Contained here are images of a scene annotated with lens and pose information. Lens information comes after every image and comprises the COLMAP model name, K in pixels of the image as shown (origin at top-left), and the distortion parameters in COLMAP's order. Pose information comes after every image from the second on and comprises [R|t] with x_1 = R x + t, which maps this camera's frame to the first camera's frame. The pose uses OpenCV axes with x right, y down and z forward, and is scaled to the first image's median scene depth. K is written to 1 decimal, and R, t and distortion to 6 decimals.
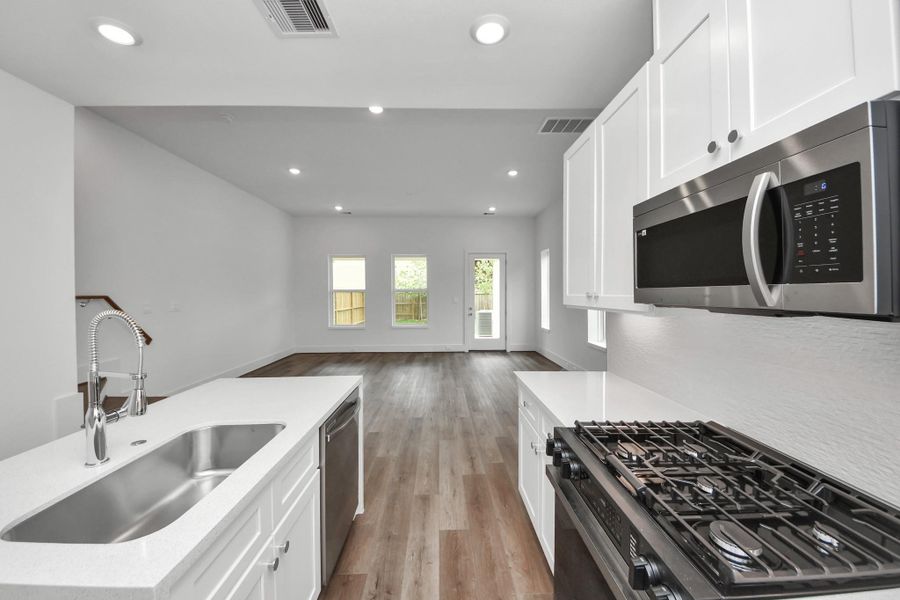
lens RADIAL K [[329.8, 0, 457.0], [0, 329.8, 298.8], [0, 0, 1]] dist [0.018836, -0.004231]
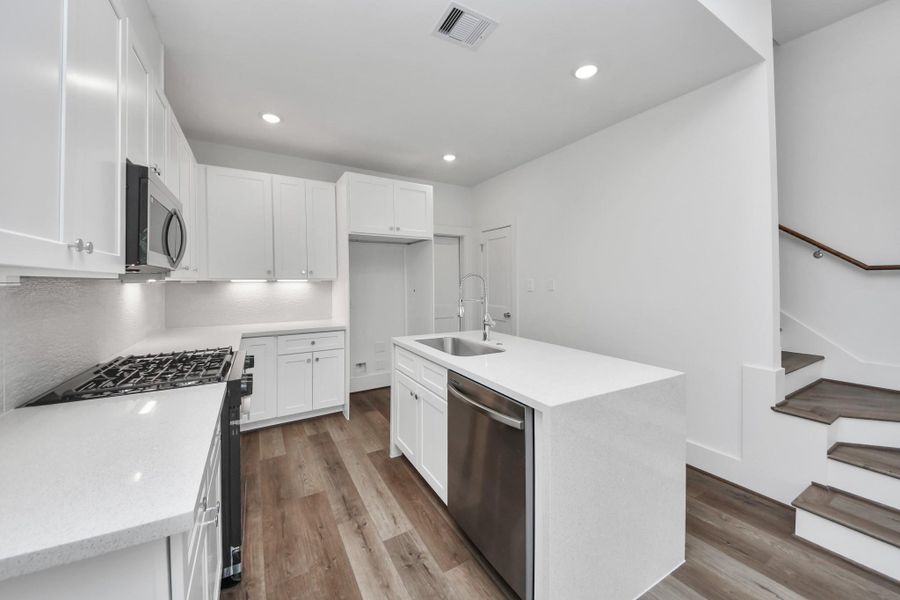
lens RADIAL K [[329.8, 0, 443.7], [0, 329.8, 282.4], [0, 0, 1]] dist [0.018836, -0.004231]
pose [[-0.887477, 0.006558, -0.460806, 0.117113], [-0.005518, 0.999676, 0.024856, 0.019793], [0.460819, 0.024602, -0.887153, 1.453466]]
